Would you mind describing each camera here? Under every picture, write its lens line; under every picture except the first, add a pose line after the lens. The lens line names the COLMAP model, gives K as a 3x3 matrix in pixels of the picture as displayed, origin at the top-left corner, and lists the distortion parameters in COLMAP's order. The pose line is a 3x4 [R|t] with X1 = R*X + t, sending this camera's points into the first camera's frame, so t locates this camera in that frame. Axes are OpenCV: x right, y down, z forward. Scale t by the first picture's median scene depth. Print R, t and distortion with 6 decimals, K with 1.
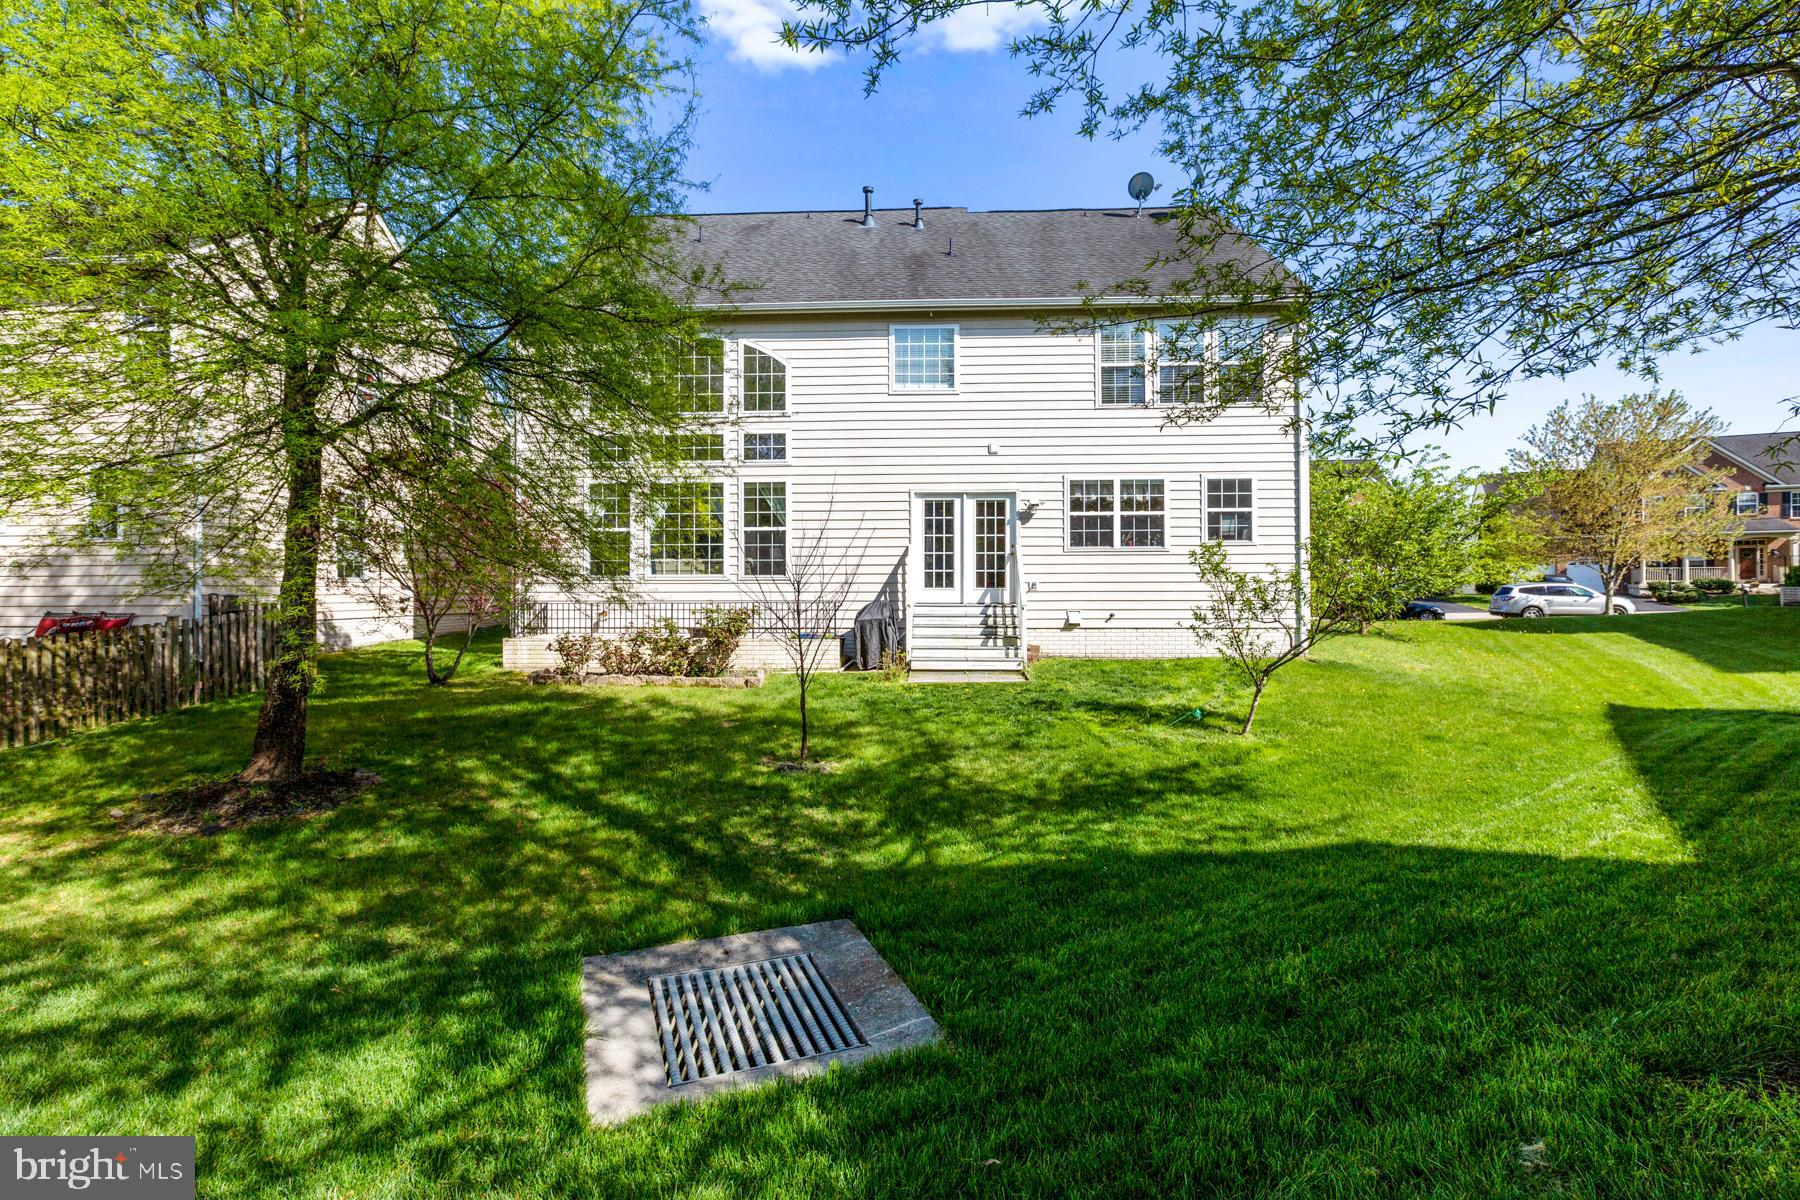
lens RADIAL K [[829.3, 0, 888.1], [0, 829.3, 601.2], [0, 0, 1]] dist [-0.009250, -0.000052]
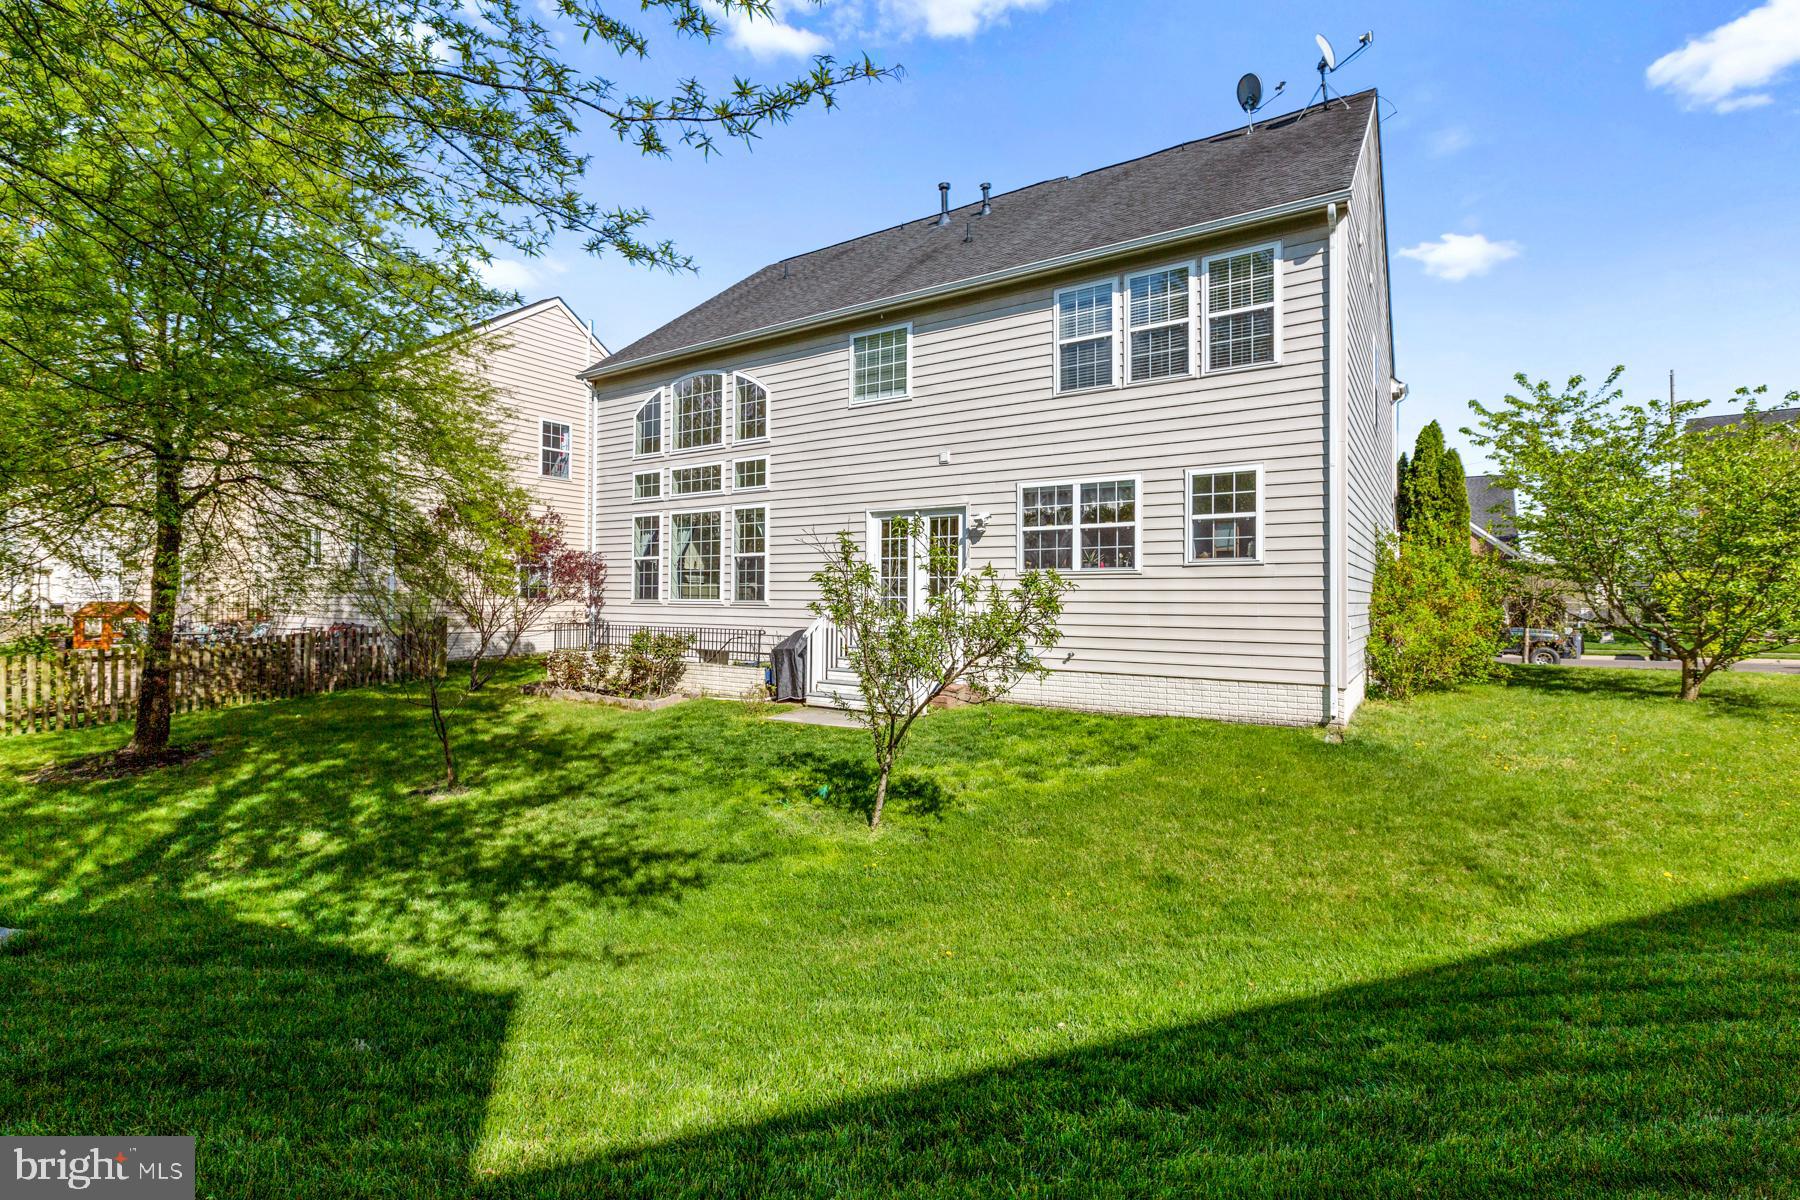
lens RADIAL K [[829.3, 0, 895.5], [0, 829.3, 596.4], [0, 0, 1]] dist [-0.009250, -0.000052]
pose [[0.850316, 0.006622, -0.526231, 0.544656], [-0.015207, 0.999812, -0.011991, -0.027179], [0.526053, 0.018199, 0.850257, 0.236596]]
